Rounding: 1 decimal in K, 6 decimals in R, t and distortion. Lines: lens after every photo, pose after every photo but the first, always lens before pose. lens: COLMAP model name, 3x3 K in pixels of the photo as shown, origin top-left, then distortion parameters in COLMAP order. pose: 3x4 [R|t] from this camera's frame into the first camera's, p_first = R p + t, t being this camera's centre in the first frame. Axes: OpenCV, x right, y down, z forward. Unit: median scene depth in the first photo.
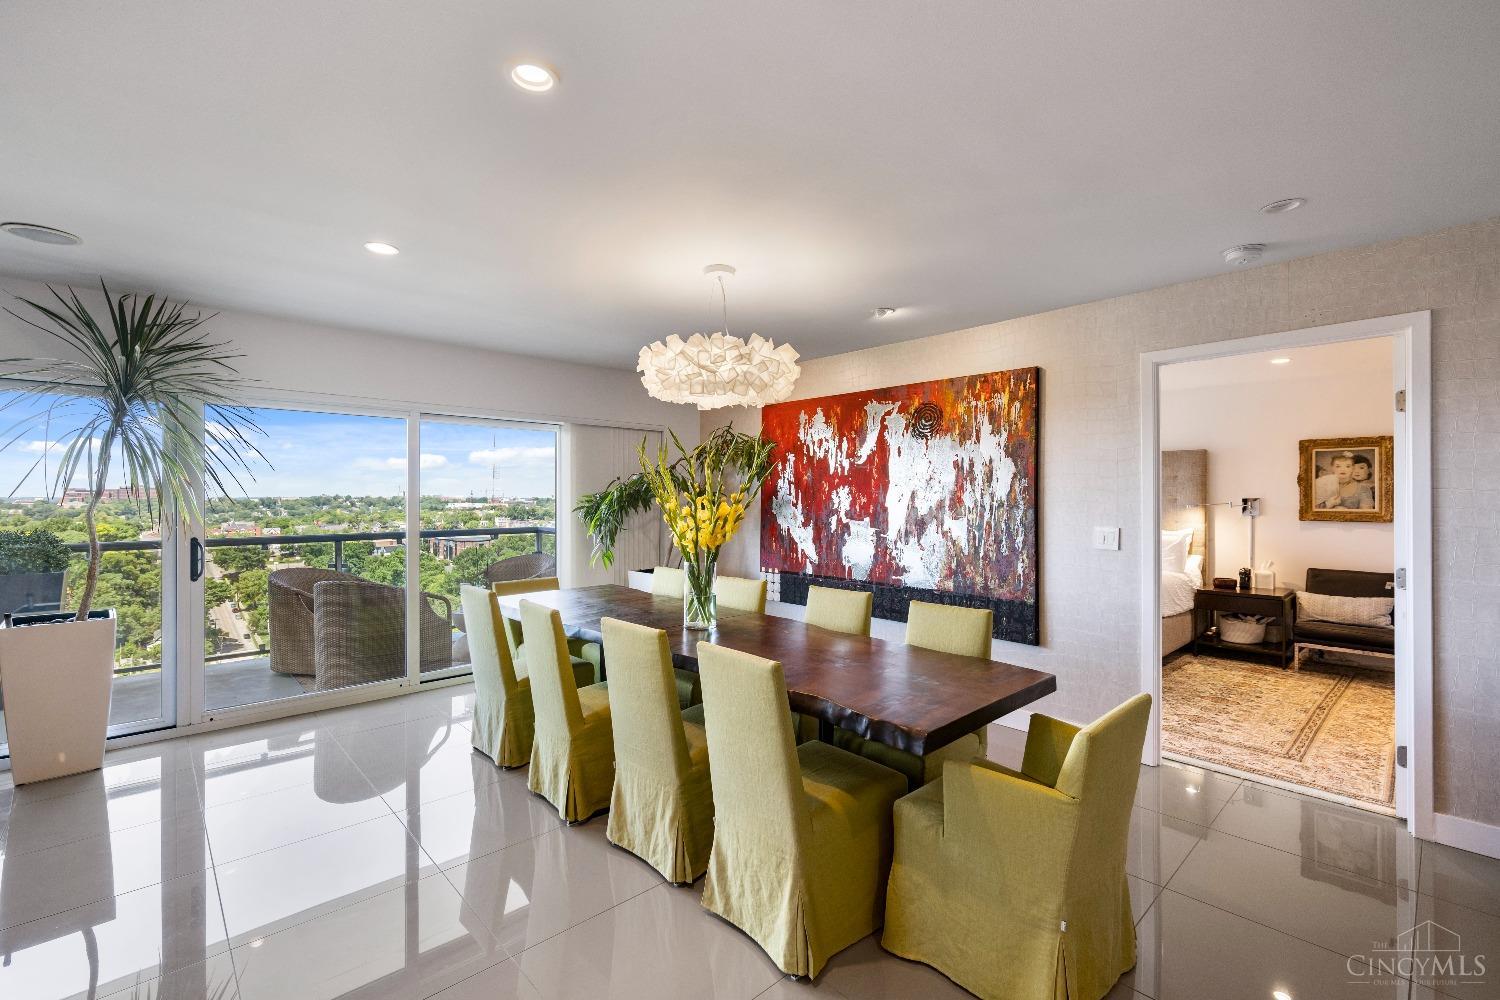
lens RADIAL K [[661.0, 0, 750.0], [0, 661.0, 500.0], [0, 0, 1]] dist [-0.001046, -0.000174]
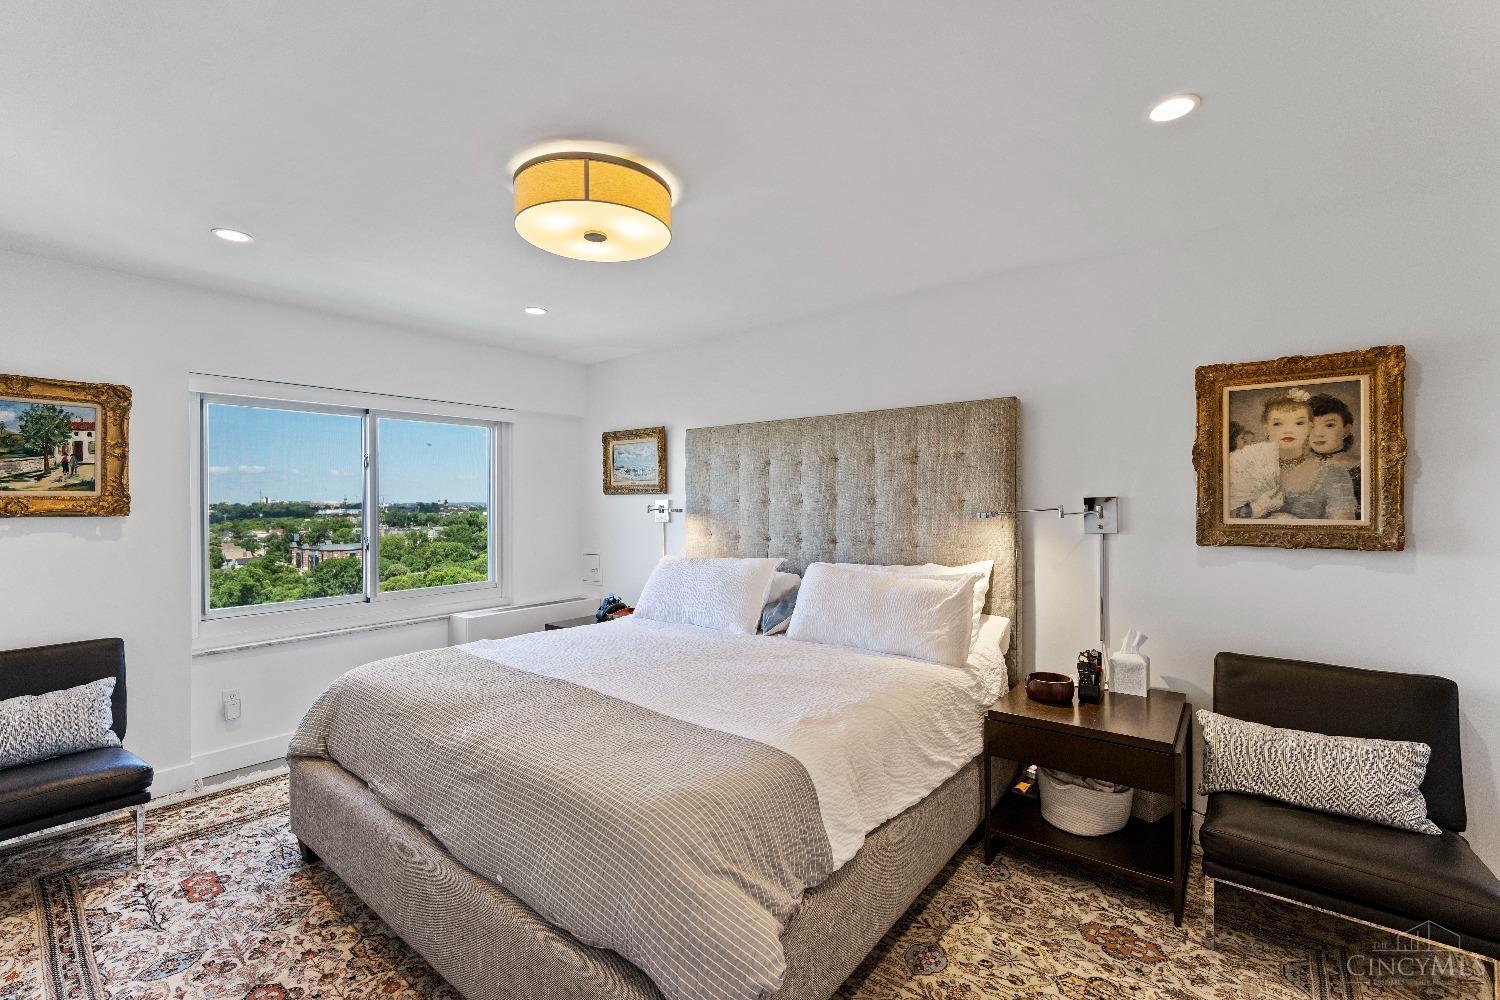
lens RADIAL K [[654.3, 0, 750.0], [0, 654.3, 500.0], [0, 0, 1]] dist [0.000346, 0.000105]
pose [[0.986602, -0.007823, 0.162958, 0.462855], [0.008614, 0.999954, -0.004150, -0.000710], [-0.162918, 0.005498, 0.986624, 0.615837]]
